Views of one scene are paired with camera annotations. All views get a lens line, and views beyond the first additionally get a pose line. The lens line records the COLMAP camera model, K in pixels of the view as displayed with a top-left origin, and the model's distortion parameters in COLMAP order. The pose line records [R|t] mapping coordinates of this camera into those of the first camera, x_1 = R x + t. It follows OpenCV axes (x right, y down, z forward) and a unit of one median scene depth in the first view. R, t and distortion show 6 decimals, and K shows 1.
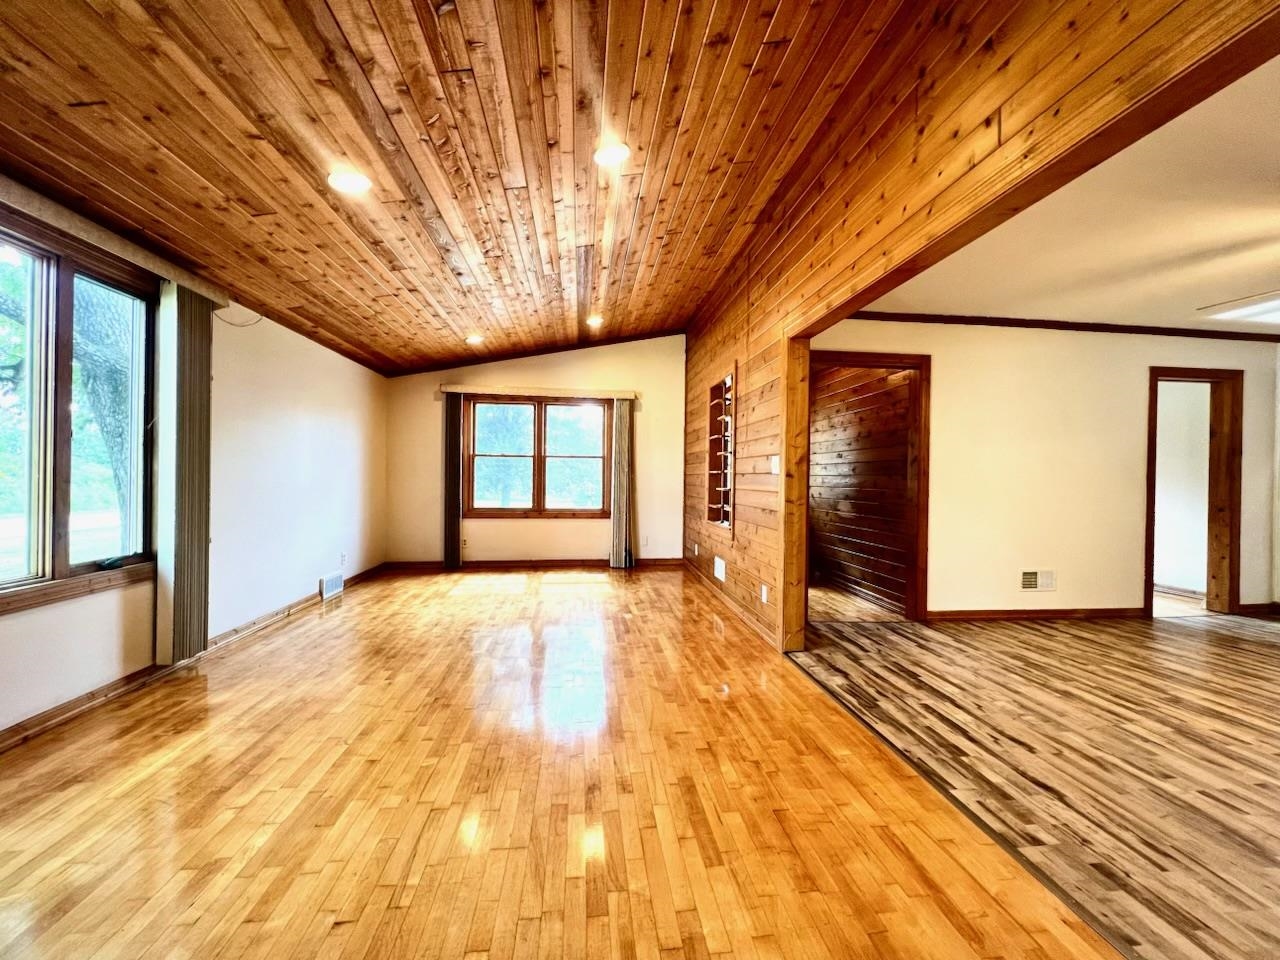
lens RADIAL K [[510.1, 0, 635.8], [0, 510.1, 479.2], [0, 0, 1]] dist [-0.002603, 0.000592]
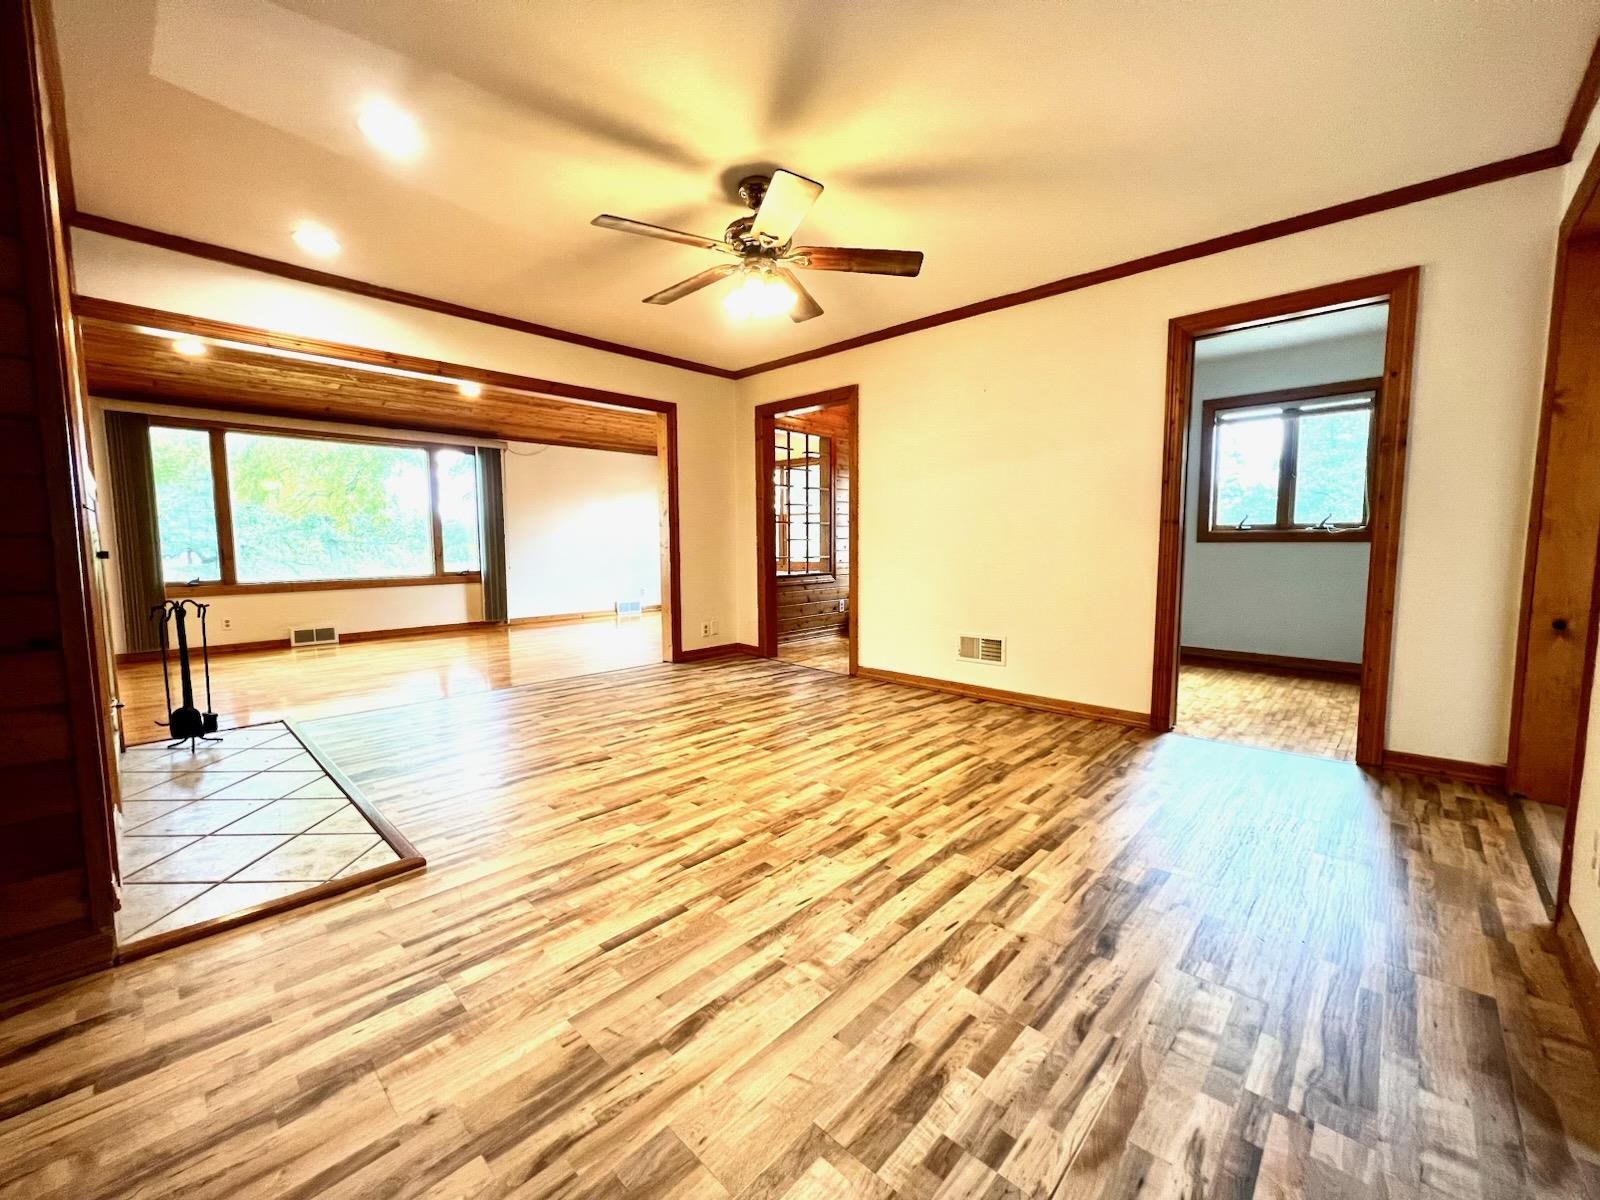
lens RADIAL K [[637.6, 0, 794.7], [0, 637.6, 599.0], [0, 0, 1]] dist [-0.002603, 0.000592]
pose [[0.647237, 0.052932, -0.760449, 1.473060], [0.010130, 0.996901, 0.078012, 0.047415], [0.762221, -0.058195, 0.644695, 0.178690]]
